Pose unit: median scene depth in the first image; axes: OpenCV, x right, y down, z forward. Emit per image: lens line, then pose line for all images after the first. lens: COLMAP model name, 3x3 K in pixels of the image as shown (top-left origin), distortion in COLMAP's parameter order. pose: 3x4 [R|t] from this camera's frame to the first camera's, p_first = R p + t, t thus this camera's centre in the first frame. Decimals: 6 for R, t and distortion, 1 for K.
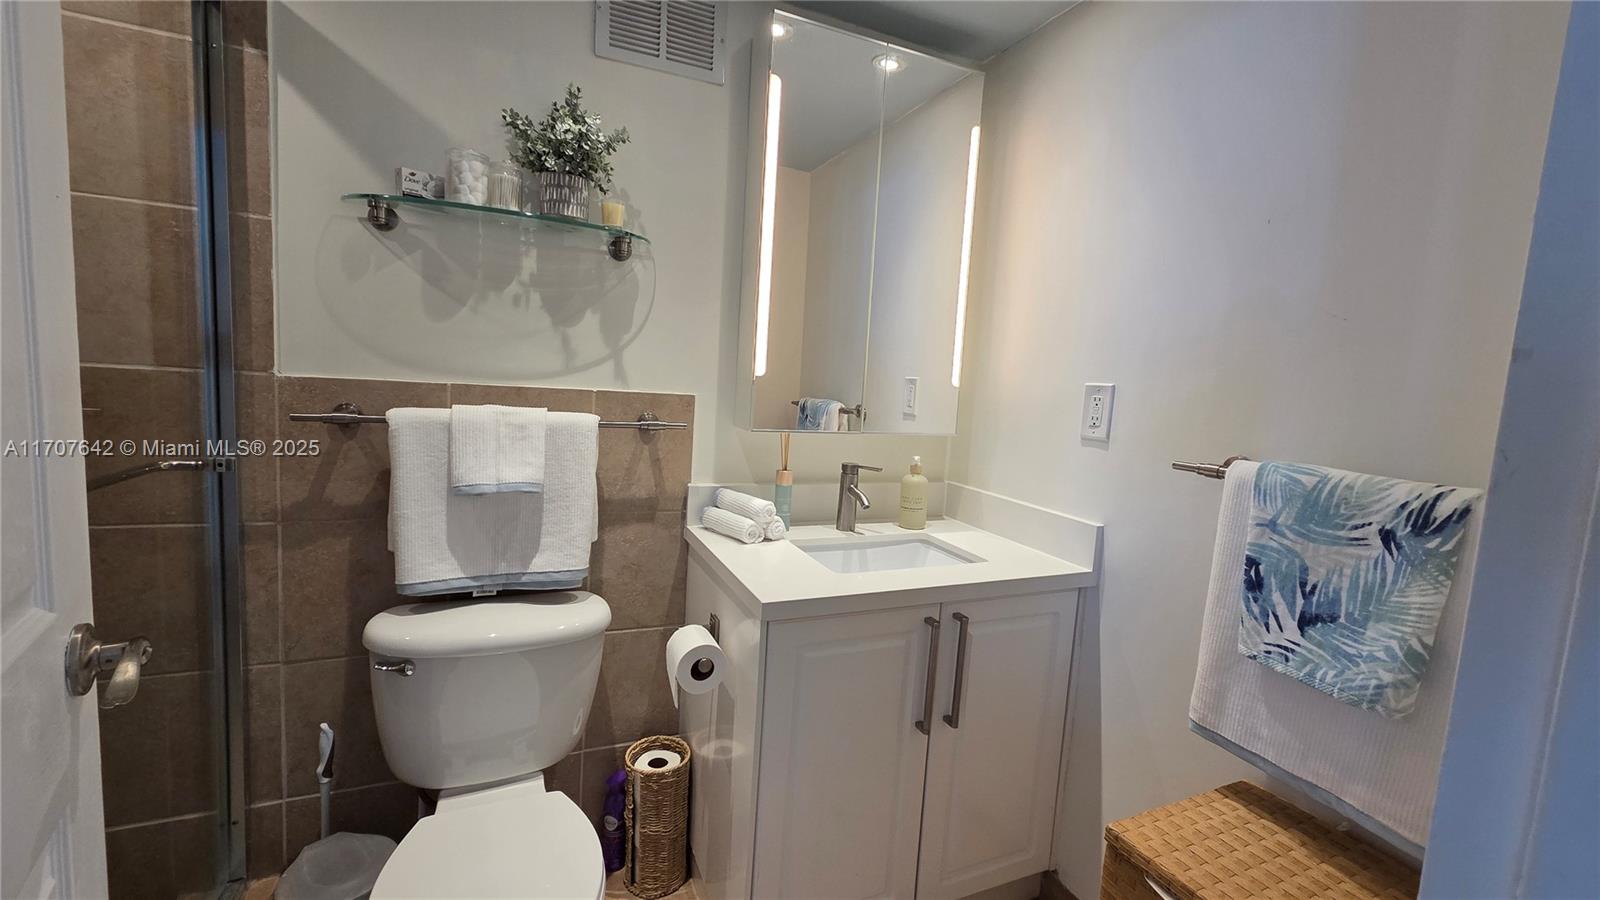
lens RADIAL K [[652.4, 0, 802.5], [0, 652.4, 445.3], [0, 0, 1]] dist [0.007525, -0.001899]
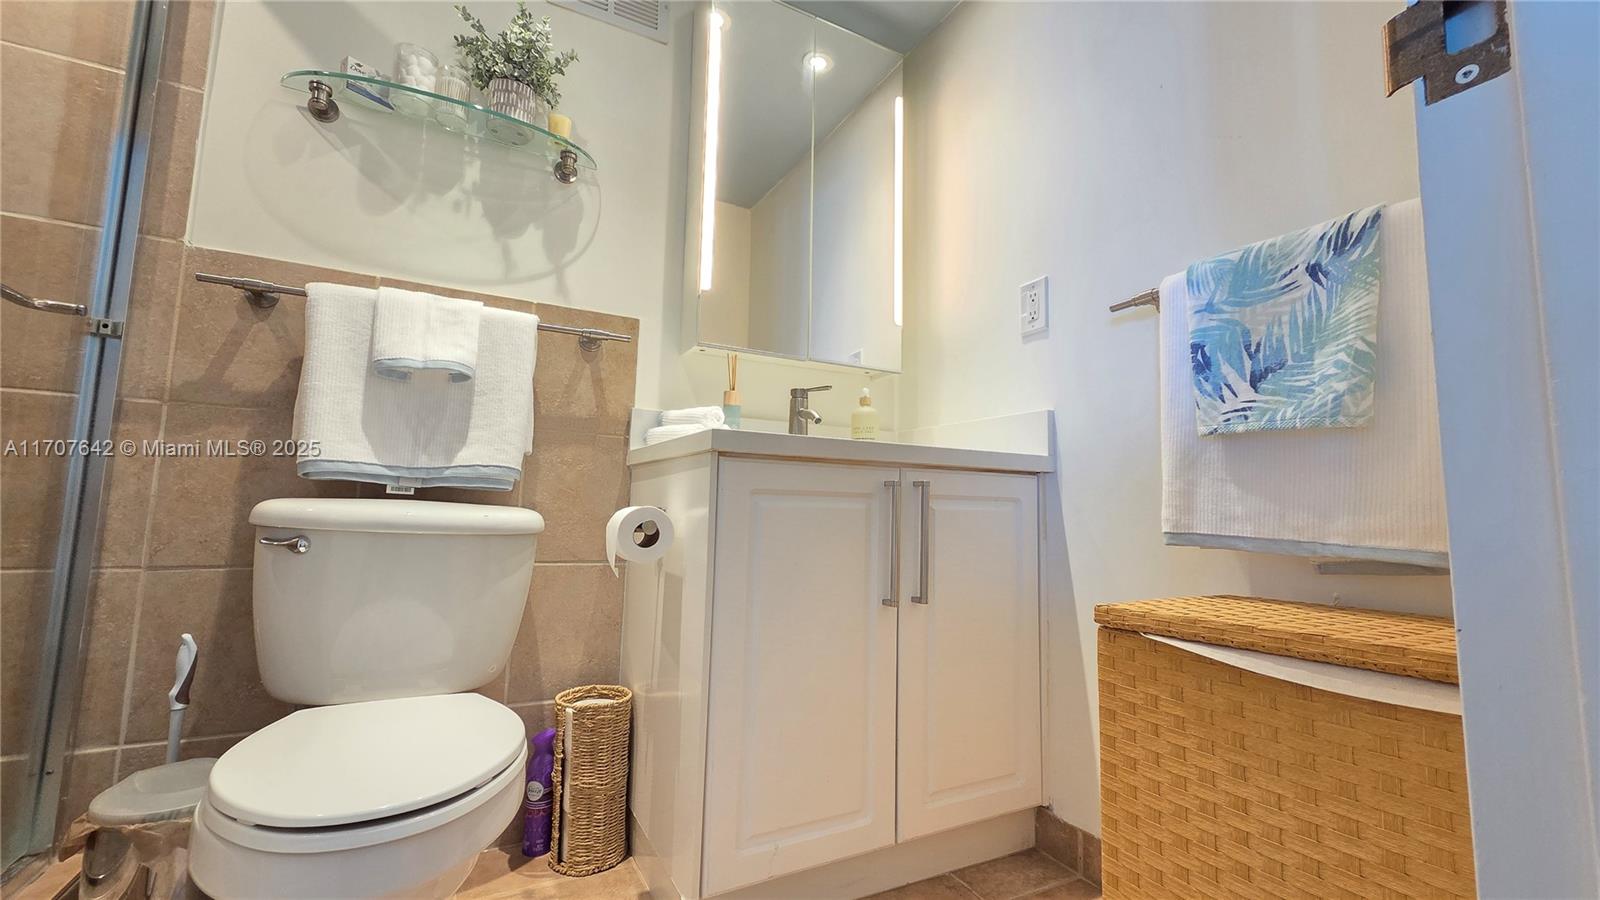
lens RADIAL K [[652.4, 0, 802.4], [0, 652.4, 447.1], [0, 0, 1]] dist [0.007525, -0.001899]
pose [[0.995938, -0.028296, 0.085484, -0.010517], [0.045274, 0.977976, -0.203748, 0.388640], [-0.077836, 0.206791, 0.975284, 0.068994]]
